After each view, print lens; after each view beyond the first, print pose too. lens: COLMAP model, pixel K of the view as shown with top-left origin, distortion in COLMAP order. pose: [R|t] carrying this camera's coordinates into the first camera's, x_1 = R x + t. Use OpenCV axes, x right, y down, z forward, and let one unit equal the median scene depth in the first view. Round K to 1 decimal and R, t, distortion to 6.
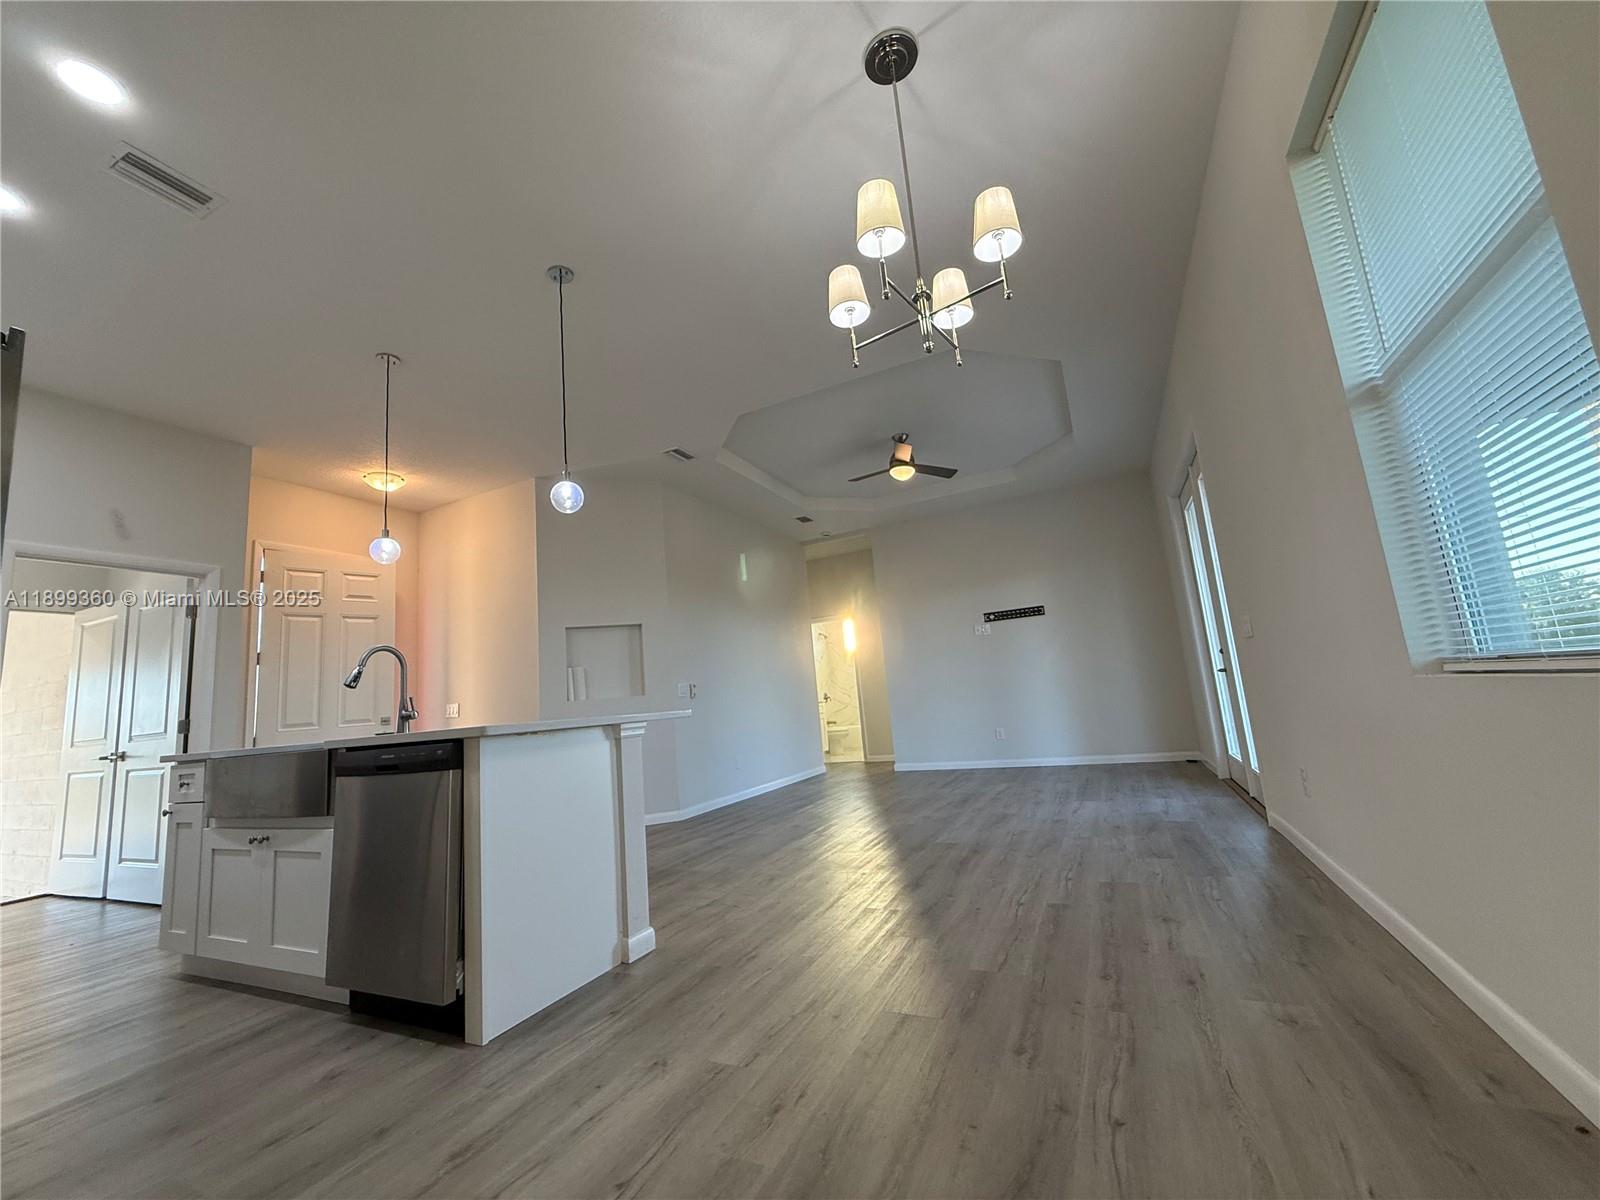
lens RADIAL K [[636.1, 0, 799.7], [0, 636.1, 602.2], [0, 0, 1]] dist [-0.000219, -0.000220]
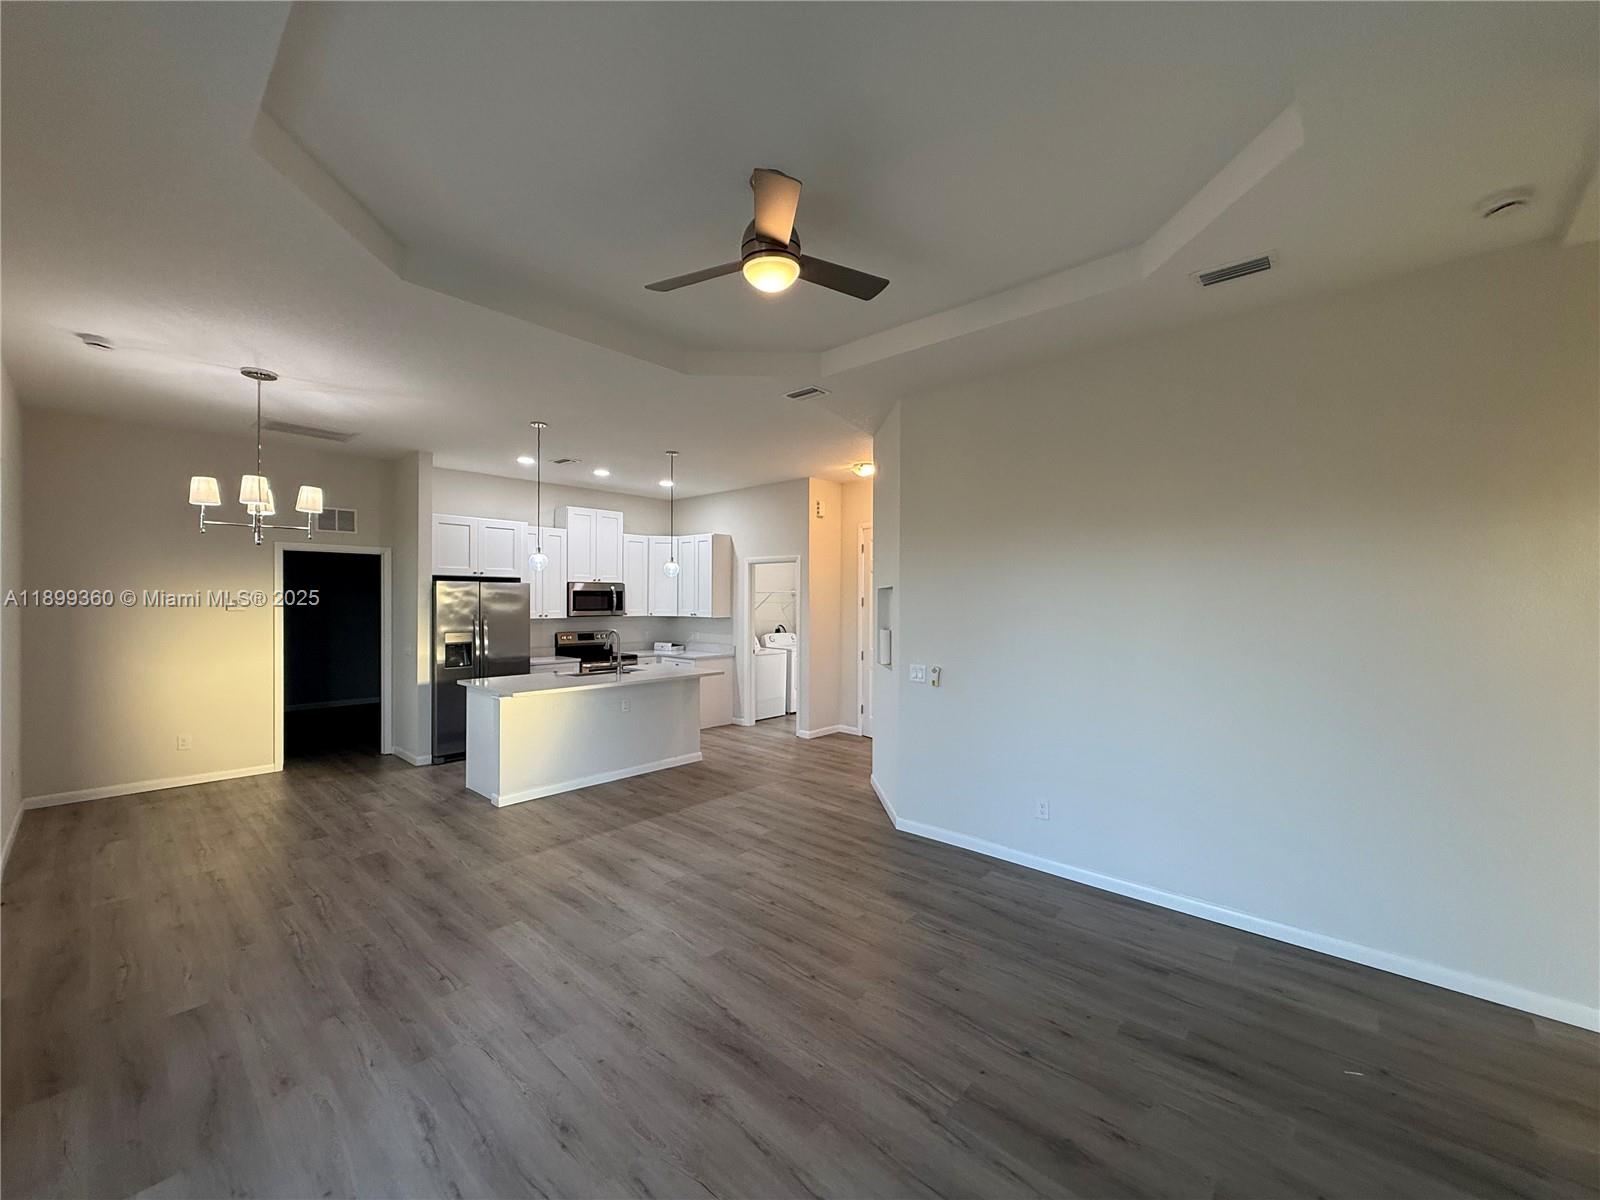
lens RADIAL K [[636.1, 0, 799.7], [0, 636.1, 602.2], [0, 0, 1]] dist [-0.000219, -0.000220]
pose [[-0.274015, 0.084869, -0.957973, 0.673301], [0.167820, 0.985035, 0.039264, -0.000096], [0.946970, -0.150008, -0.284157, 1.269027]]
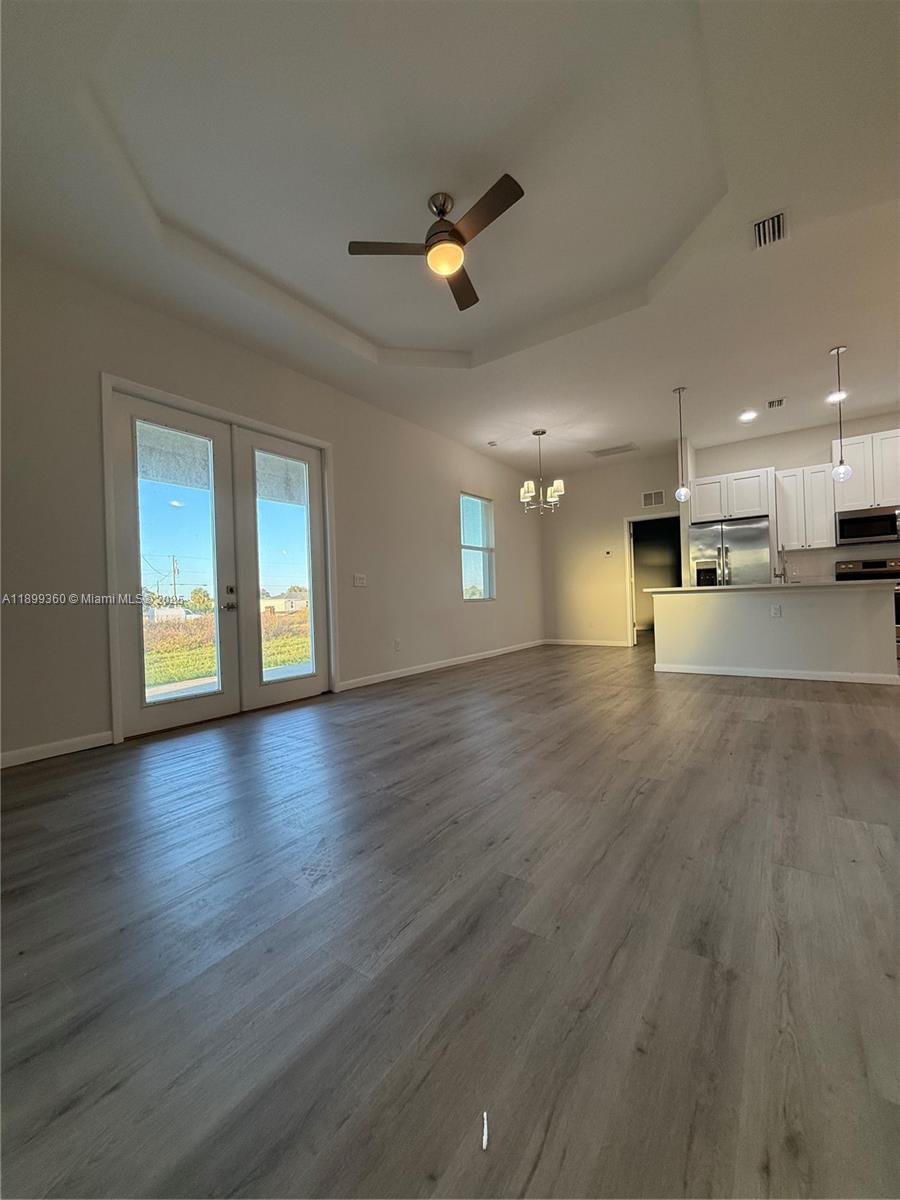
lens RADIAL K [[477.1, 0, 452.3], [0, 477.1, 602.6], [0, 0, 1]] dist [-0.000219, -0.000220]
pose [[-0.981151, 0.118292, 0.152806, 0.142421], [0.093627, 0.982733, -0.159592, 0.252863], [-0.169046, -0.142277, -0.975285, 1.638904]]
